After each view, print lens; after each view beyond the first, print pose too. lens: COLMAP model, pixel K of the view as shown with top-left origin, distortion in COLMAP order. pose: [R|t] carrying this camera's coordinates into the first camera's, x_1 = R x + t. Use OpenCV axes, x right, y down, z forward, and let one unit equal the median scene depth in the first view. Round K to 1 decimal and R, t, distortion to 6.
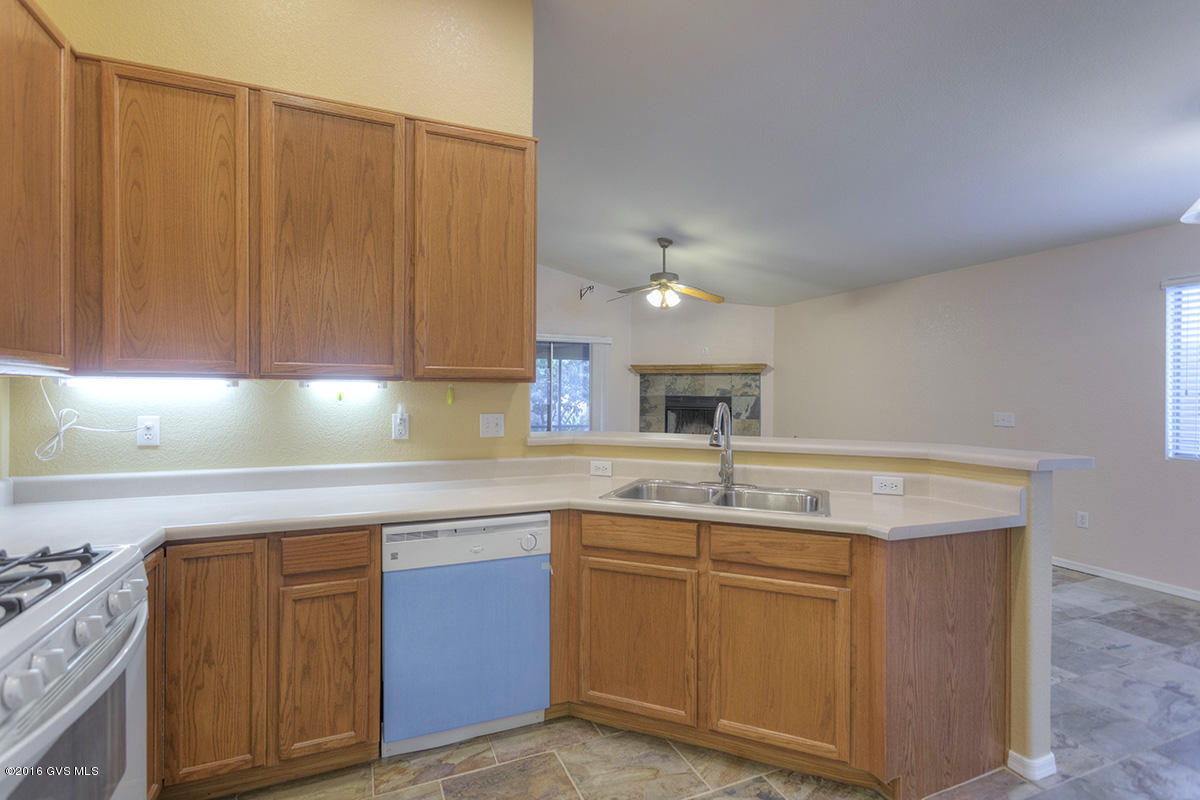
lens RADIAL K [[563.1, 0, 597.6], [0, 563.1, 397.8], [0, 0, 1]] dist [0.012644, -0.000887]
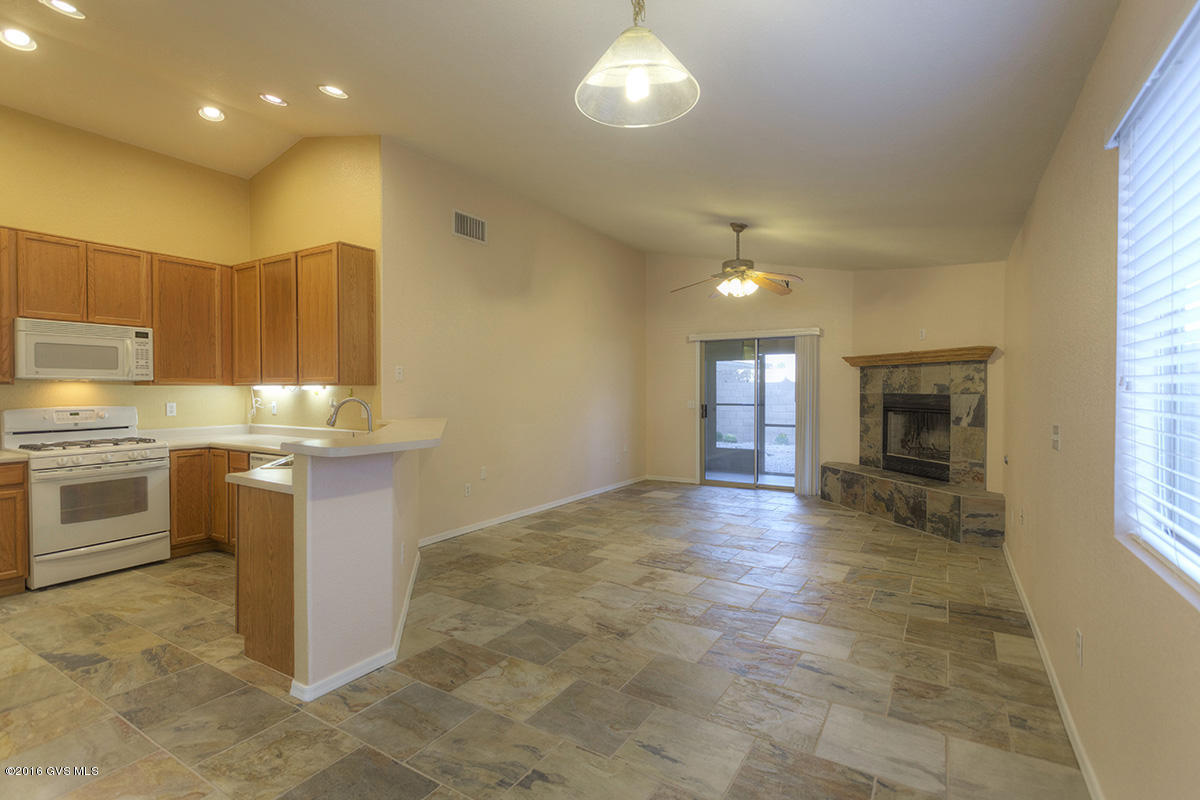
lens RADIAL K [[563.1, 0, 600.7], [0, 563.1, 397.0], [0, 0, 1]] dist [0.012644, -0.000887]
pose [[0.581616, 0.004570, -0.813451, 0.573195], [-0.003069, 0.999989, 0.003423, 0.000070], [0.813458, 0.000506, 0.581624, 0.216052]]
